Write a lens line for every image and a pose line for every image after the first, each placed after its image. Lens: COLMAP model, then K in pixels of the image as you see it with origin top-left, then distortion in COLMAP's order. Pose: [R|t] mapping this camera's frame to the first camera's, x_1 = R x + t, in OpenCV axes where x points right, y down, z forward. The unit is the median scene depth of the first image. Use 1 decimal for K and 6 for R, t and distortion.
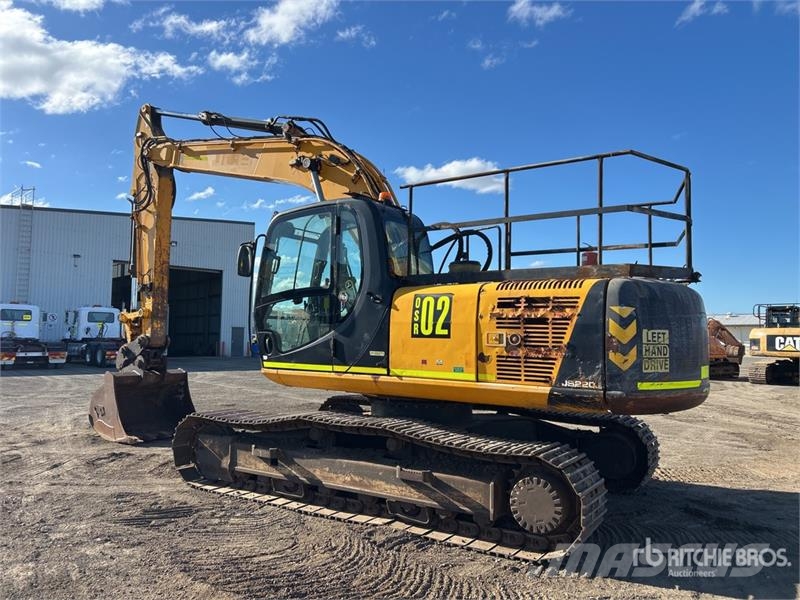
lens RADIAL K [[605.0, 0, 402.8], [0, 605.0, 298.0], [0, 0, 1]] dist [0.068295, -0.070617]
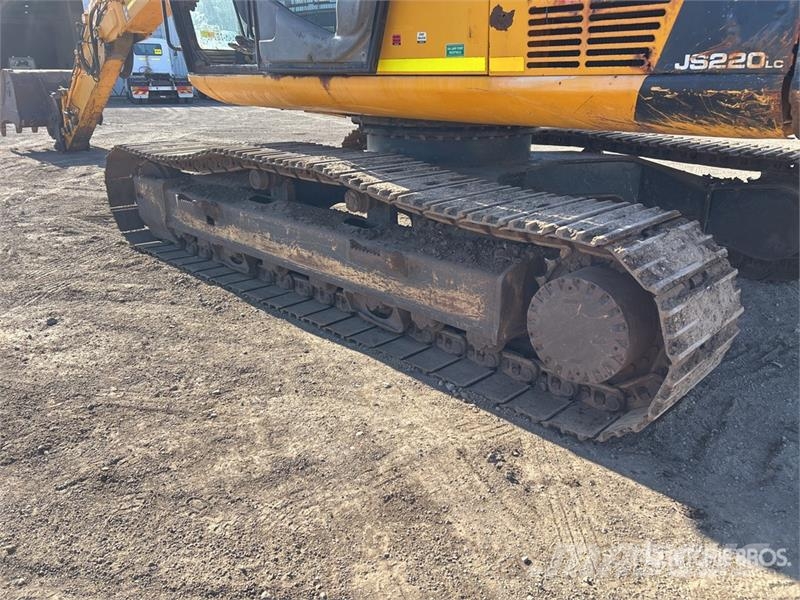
lens RADIAL K [[605.0, 0, 385.8], [0, 605.0, 295.0], [0, 0, 1]] dist [0.068295, -0.070617]
pose [[0.963703, 0.062665, -0.259519, 0.174098], [0.048207, 0.915241, 0.400012, 0.097181], [0.262589, -0.398003, 0.879000, 0.483918]]
